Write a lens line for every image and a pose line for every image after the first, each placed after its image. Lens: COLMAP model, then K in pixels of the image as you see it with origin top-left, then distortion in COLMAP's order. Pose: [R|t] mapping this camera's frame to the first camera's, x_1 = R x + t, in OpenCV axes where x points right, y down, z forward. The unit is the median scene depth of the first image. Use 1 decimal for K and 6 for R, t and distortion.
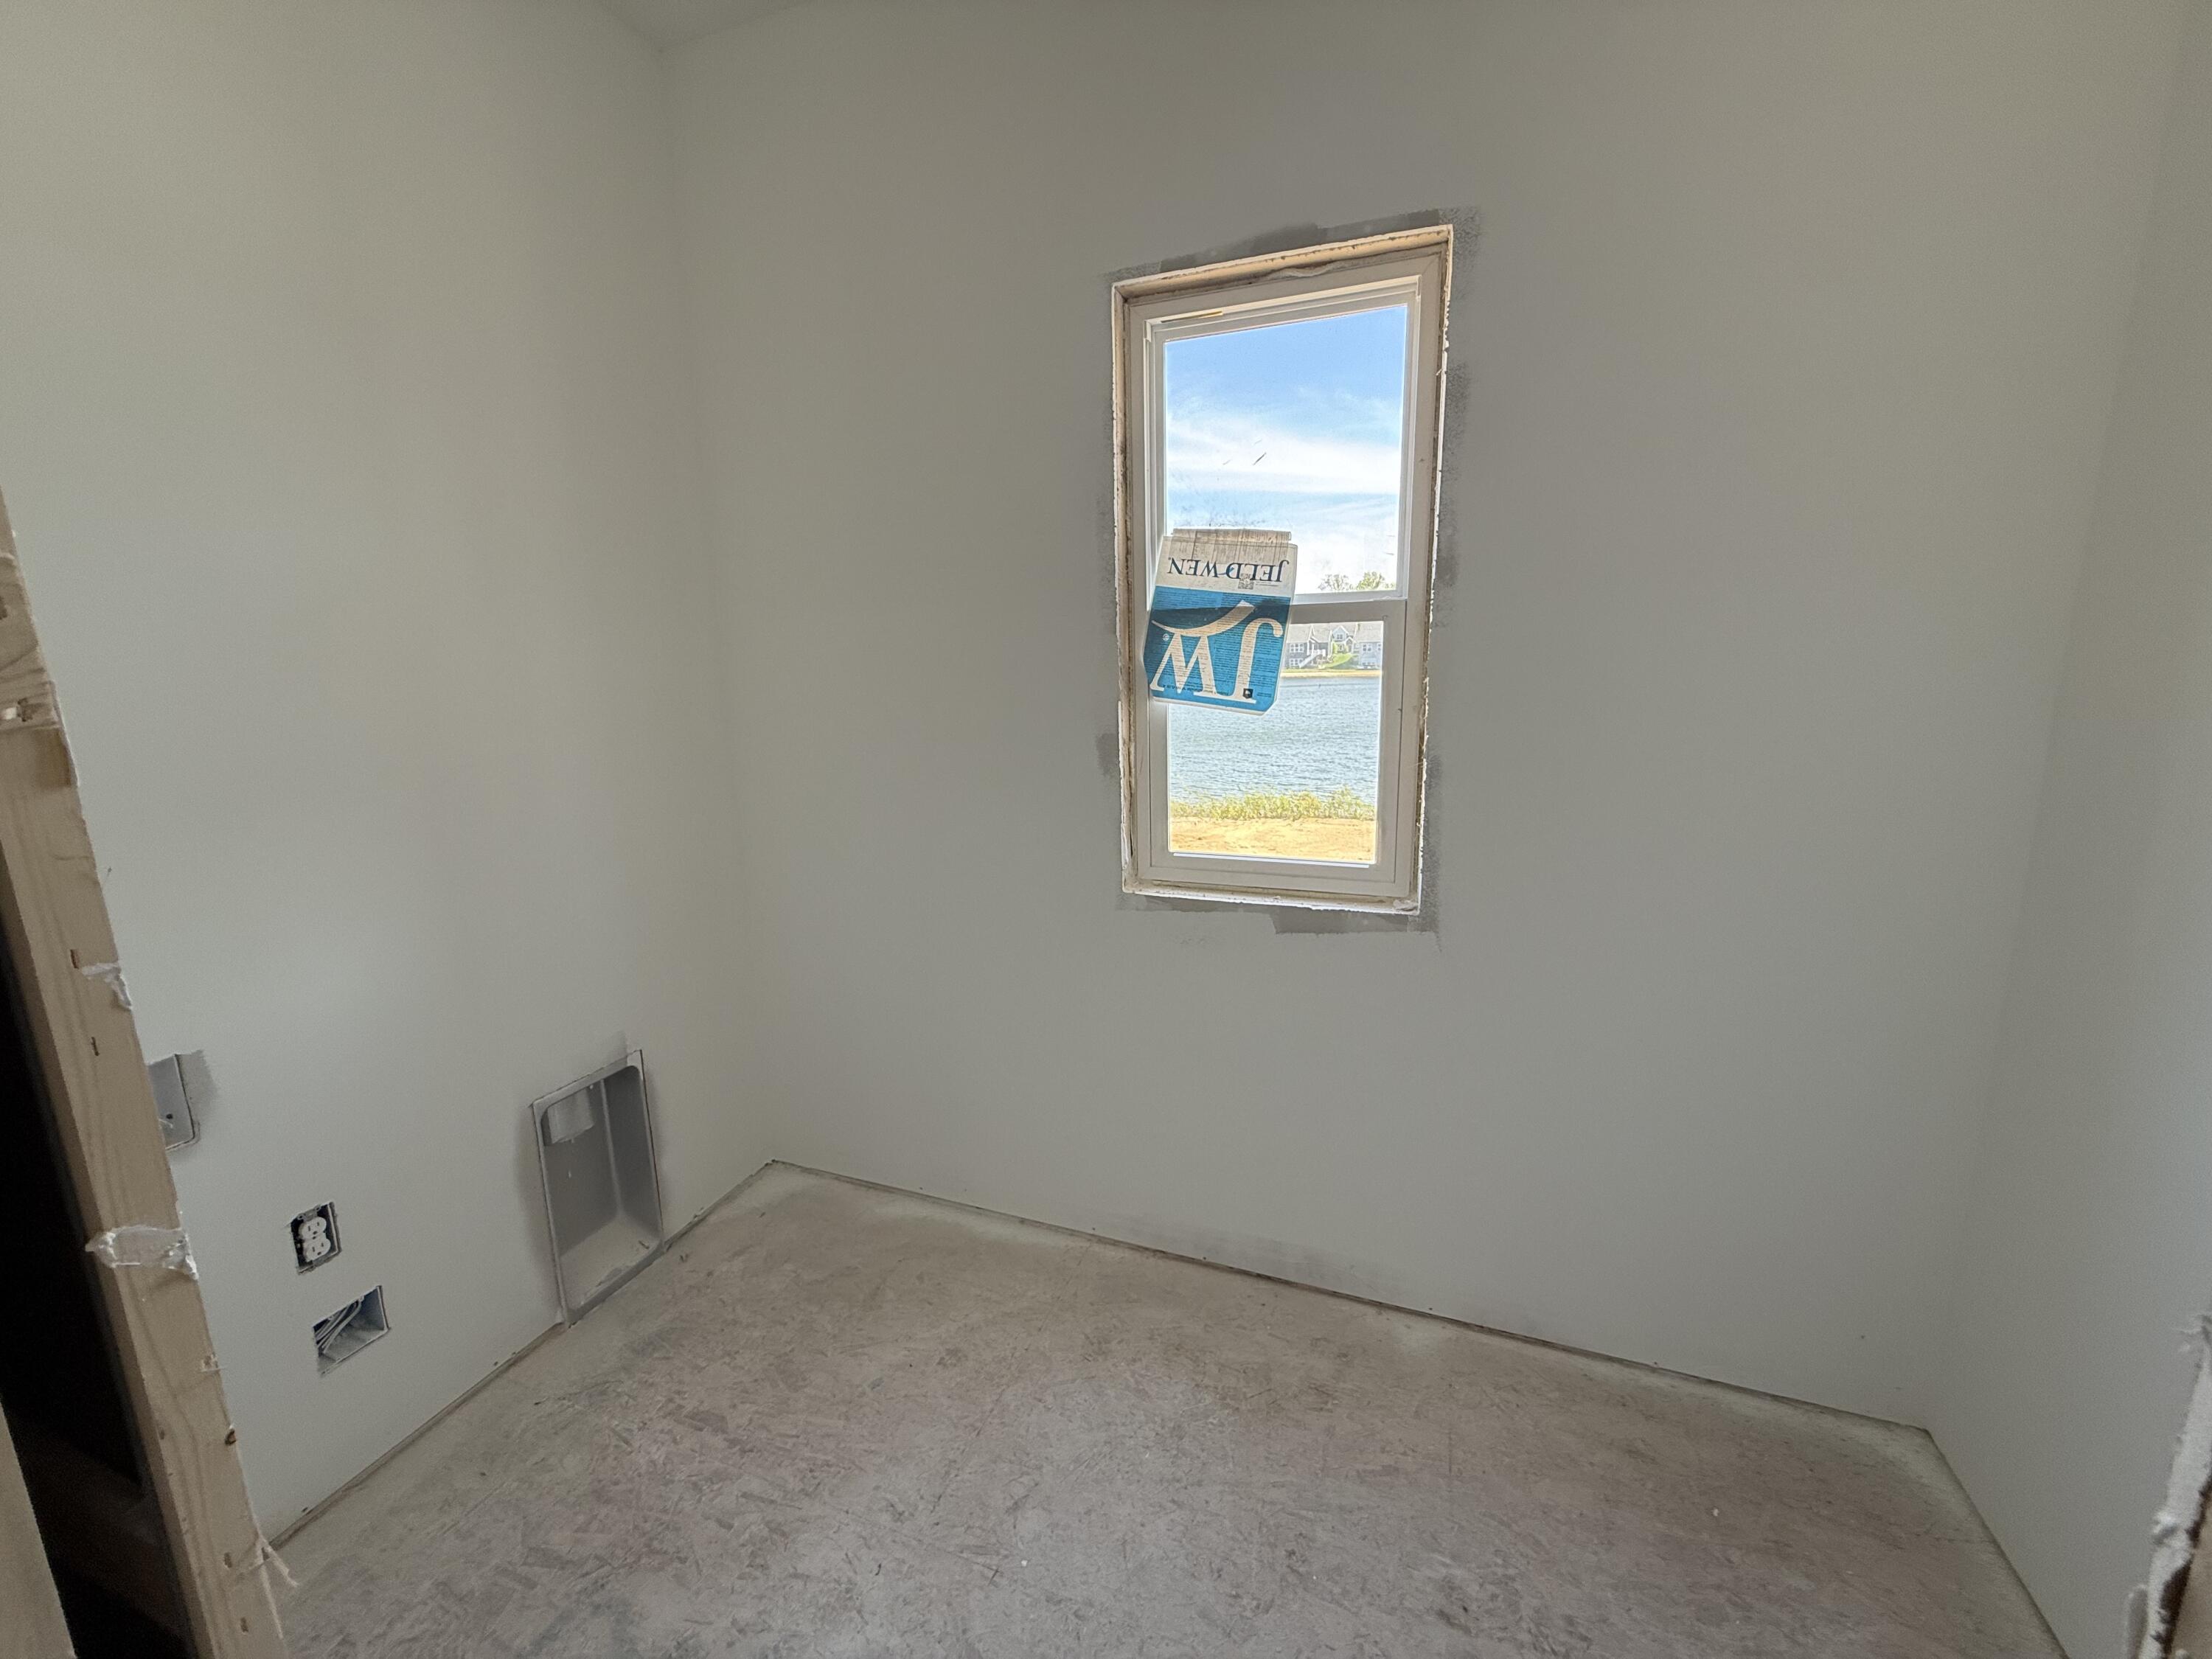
lens RADIAL K [[889.7, 0, 1100.3], [0, 889.7, 842.0], [0, 0, 1]] dist [-0.000902, 0.000914]
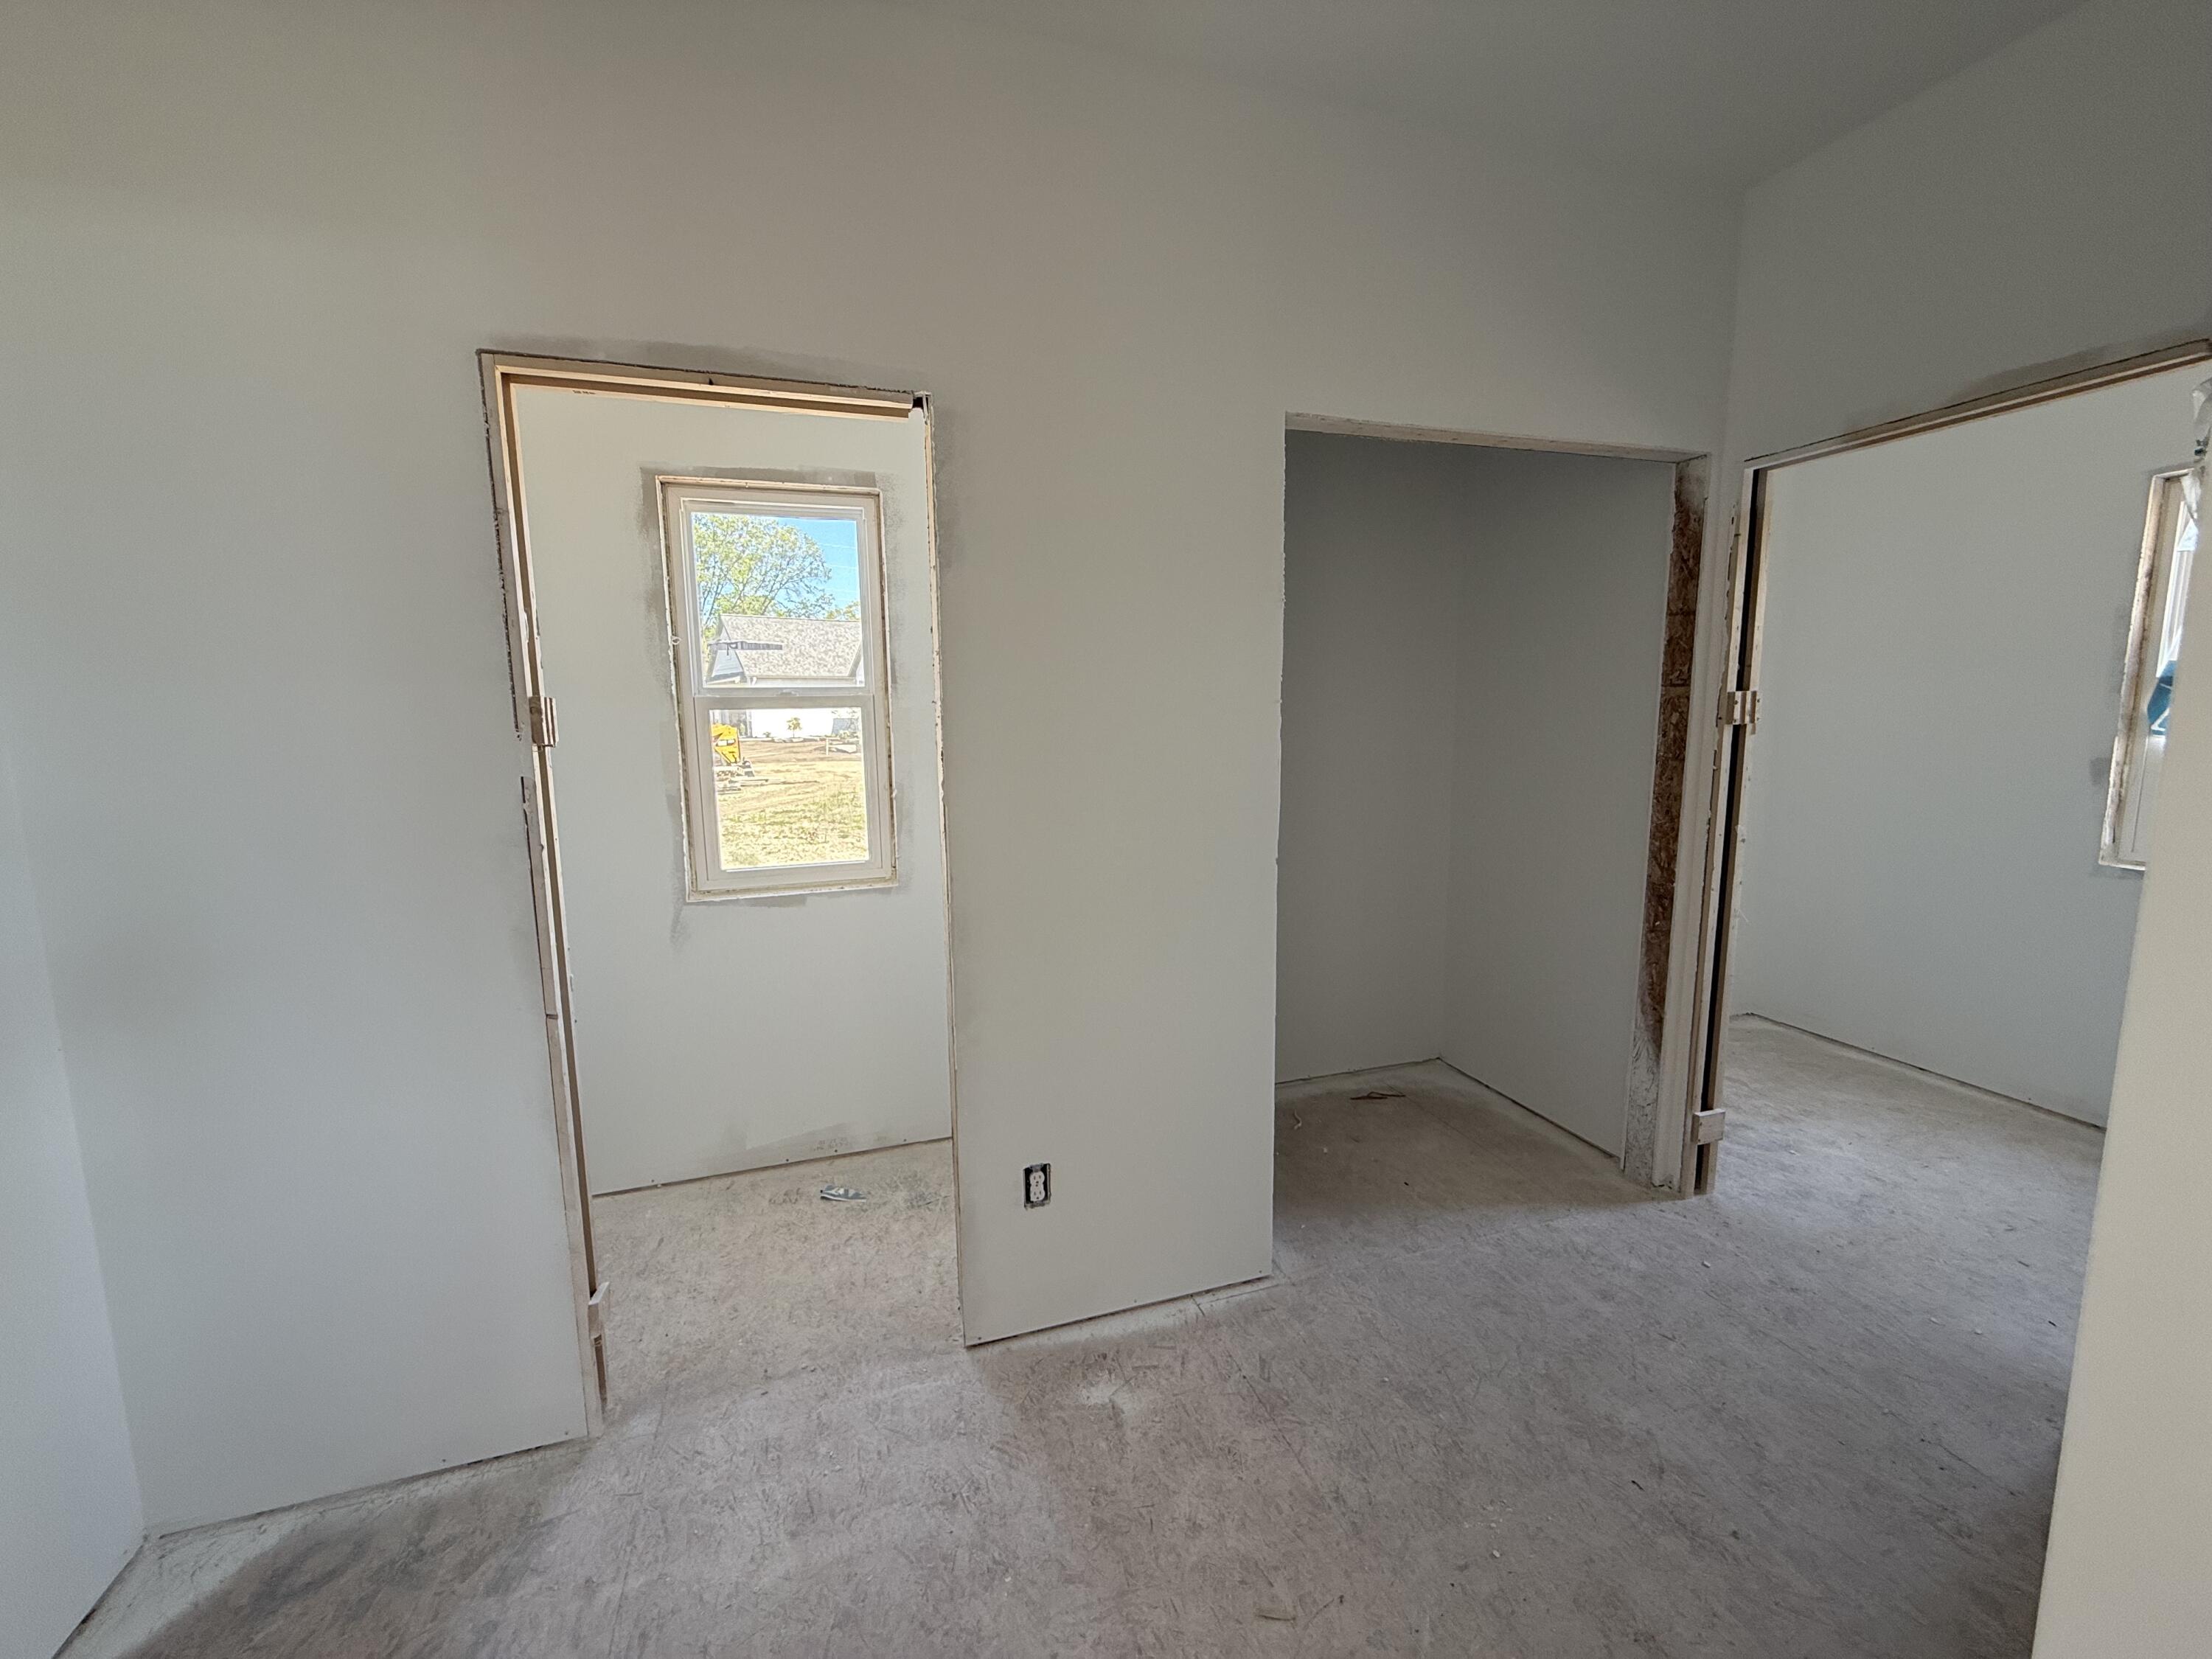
lens RADIAL K [[889.7, 0, 1088.0], [0, 889.7, 823.5], [0, 0, 1]] dist [-0.000902, 0.000914]
pose [[0.619274, 0.114217, -0.776824, 0.131938], [-0.149511, 0.988414, 0.026139, 0.211946], [0.770809, 0.099957, 0.629176, -1.301322]]
